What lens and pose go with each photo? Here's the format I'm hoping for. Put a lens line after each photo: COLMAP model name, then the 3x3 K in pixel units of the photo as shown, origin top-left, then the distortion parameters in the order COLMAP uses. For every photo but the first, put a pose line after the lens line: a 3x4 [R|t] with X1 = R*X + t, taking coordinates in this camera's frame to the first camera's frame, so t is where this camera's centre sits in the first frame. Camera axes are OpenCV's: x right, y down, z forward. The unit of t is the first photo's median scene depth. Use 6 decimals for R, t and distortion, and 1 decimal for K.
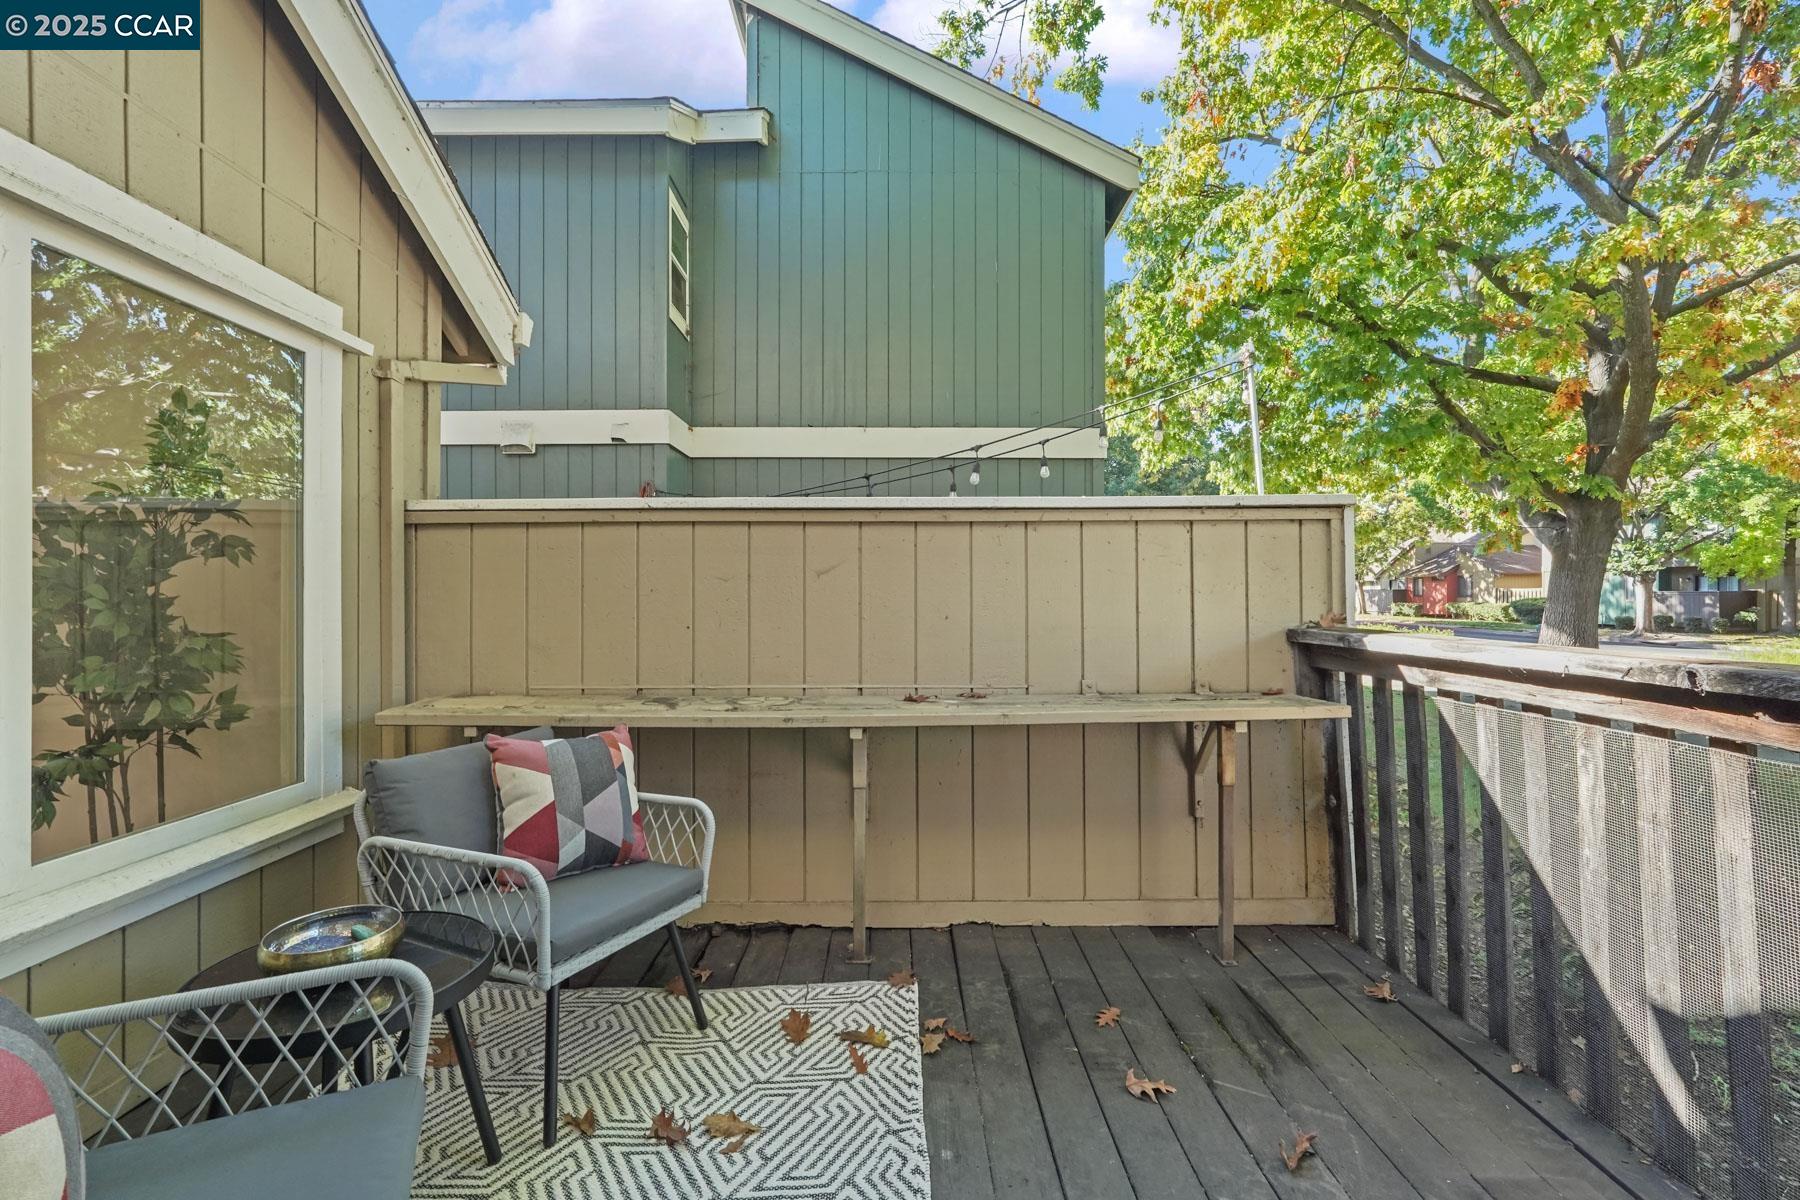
lens RADIAL K [[794.9, 0, 900.0], [0, 794.9, 600.0], [0, 0, 1]] dist [-0.001915, 0.000628]
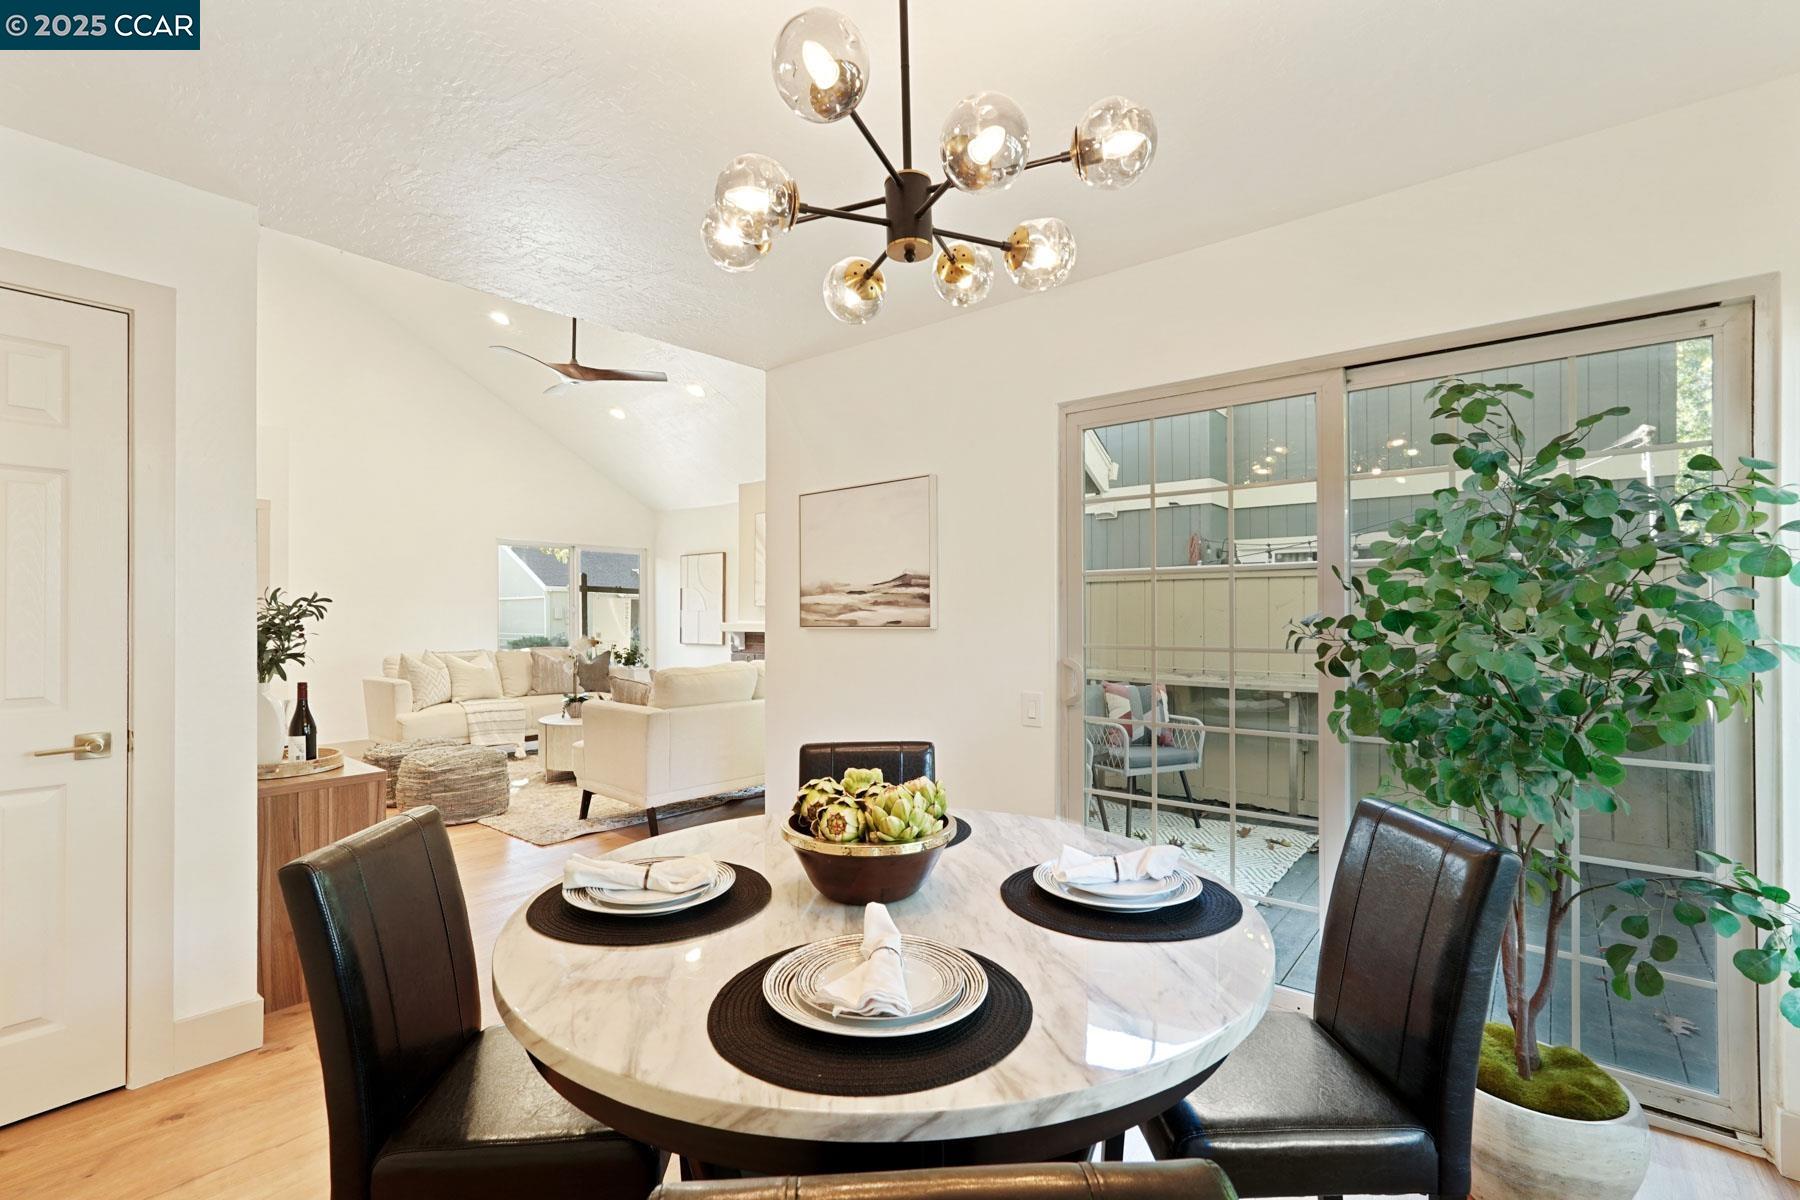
lens RADIAL K [[795.8, 0, 903.2], [0, 795.8, 606.6], [0, 0, 1]] dist [-0.004702, 0.000280]
pose [[0.774333, -0.000690, -0.632778, 0.415442], [-0.006867, 0.999931, -0.009493, -0.013580], [0.632741, 0.011696, 0.774275, -0.975571]]
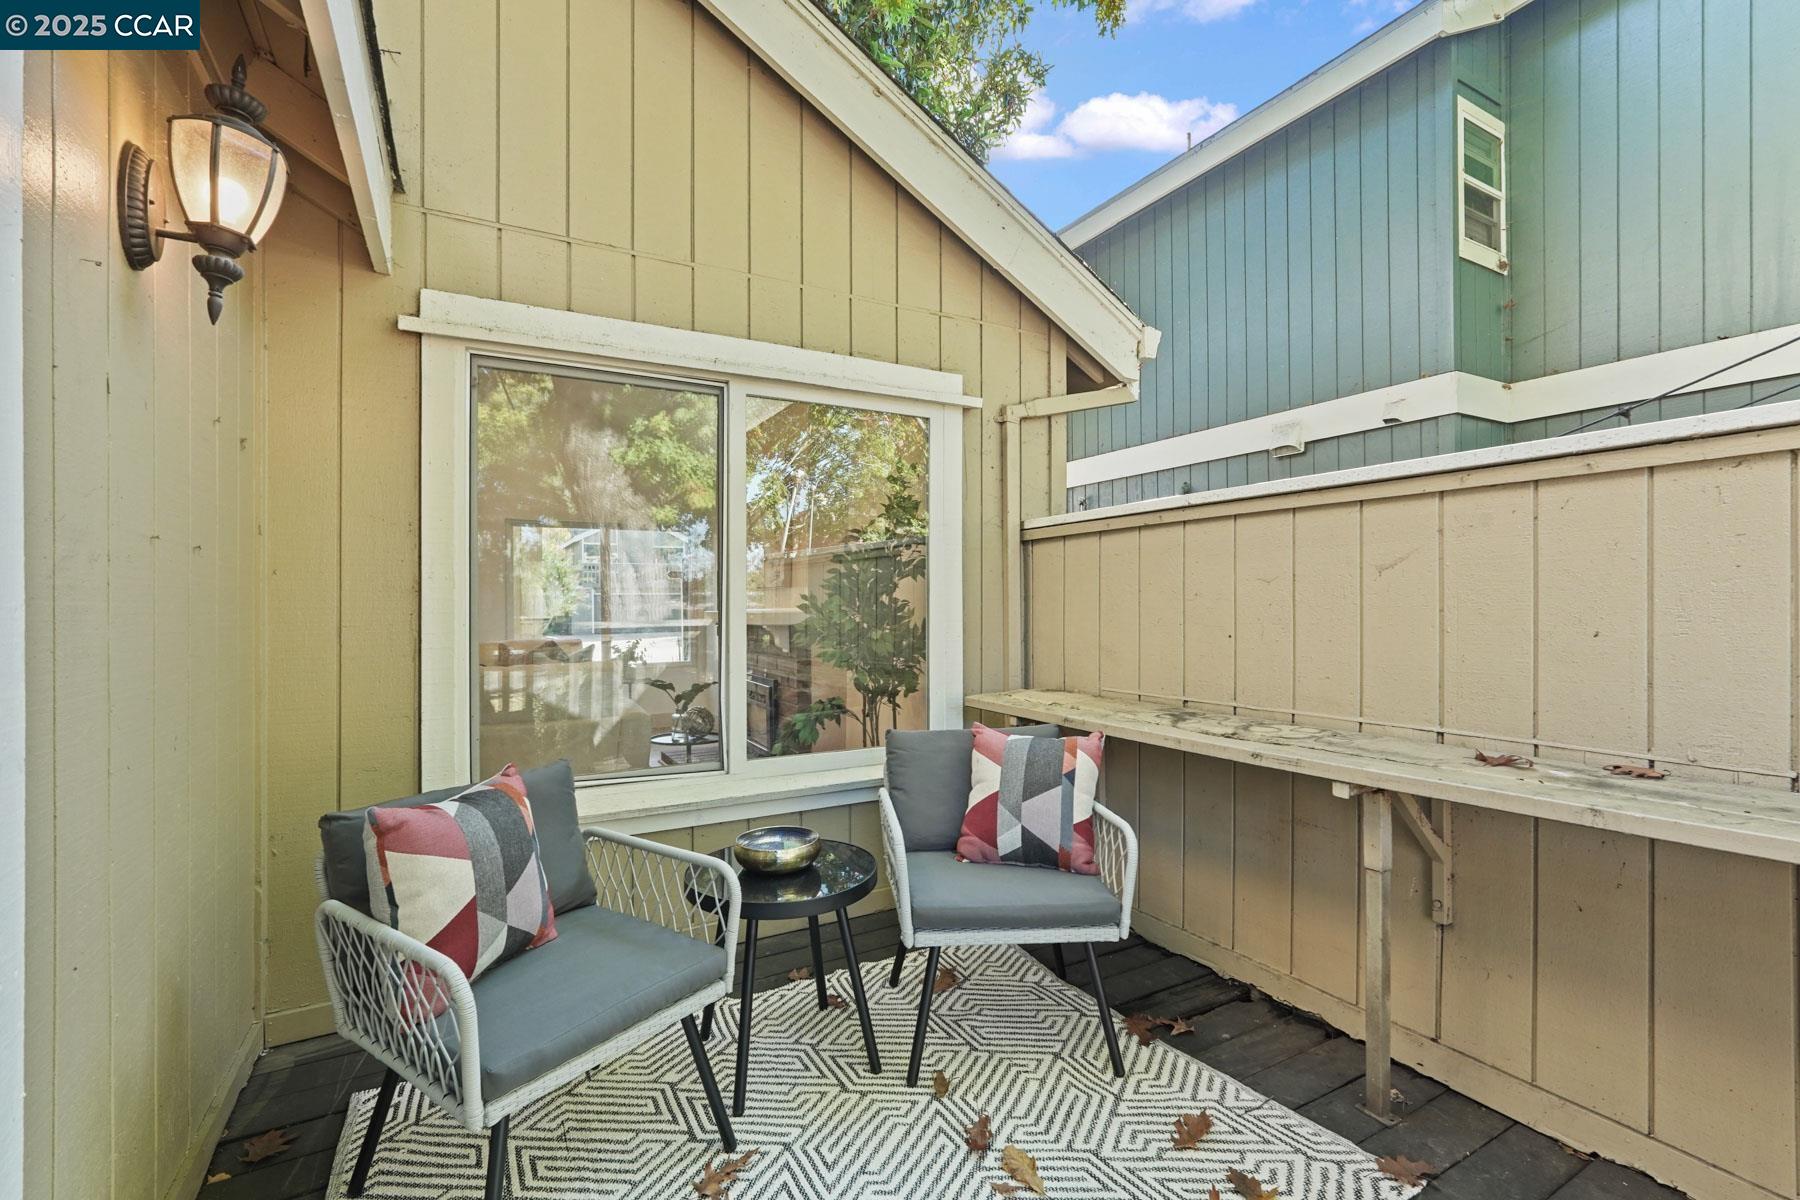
lens RADIAL K [[795.8, 0, 903.2], [0, 795.8, 606.6], [0, 0, 1]] dist [-0.004702, 0.000280]
pose [[0.489147, 0.001029, -0.872201, 0.372652], [-0.000066, 0.999999, 0.001143, 0.000928], [0.872201, -0.000502, 0.489147, 0.298574]]
